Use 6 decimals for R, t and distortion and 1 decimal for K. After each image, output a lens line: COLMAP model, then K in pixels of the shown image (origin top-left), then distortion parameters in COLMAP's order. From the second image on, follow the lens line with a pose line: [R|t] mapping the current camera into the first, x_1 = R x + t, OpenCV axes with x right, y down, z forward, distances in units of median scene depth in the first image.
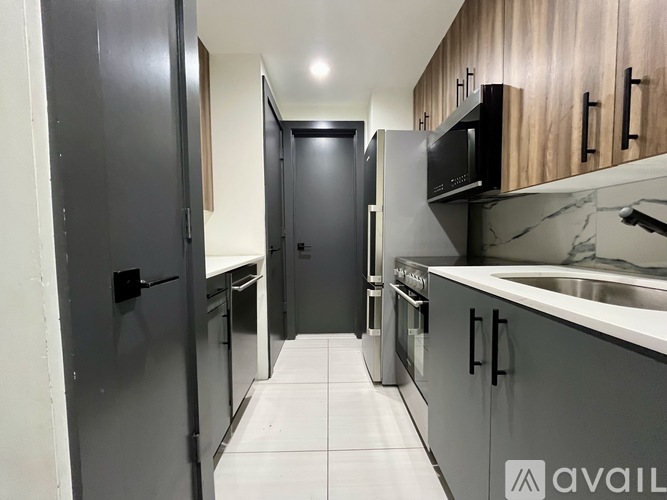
lens RADIAL K [[269.5, 0, 333.5], [0, 269.5, 250.0], [0, 0, 1]] dist [-0.001987, -0.000151]
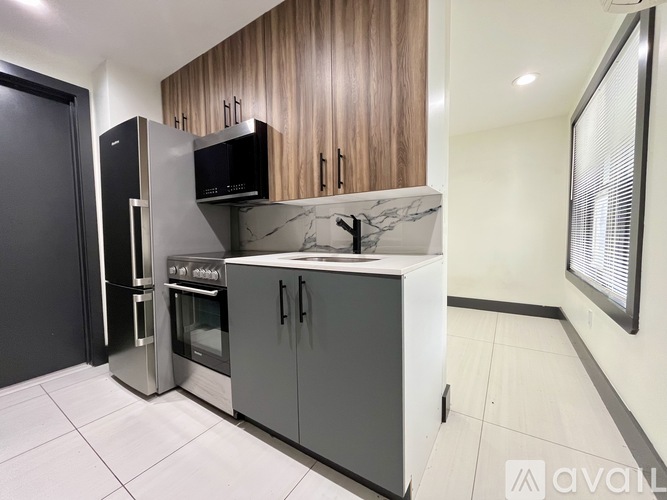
lens RADIAL K [[269.5, 0, 333.5], [0, 269.5, 250.0], [0, 0, 1]] dist [-0.001987, -0.000151]
pose [[0.566848, -0.048386, 0.822401, -0.348297], [0.051418, 0.998405, 0.023302, 0.021017], [-0.822217, 0.029078, 0.568432, -0.056332]]
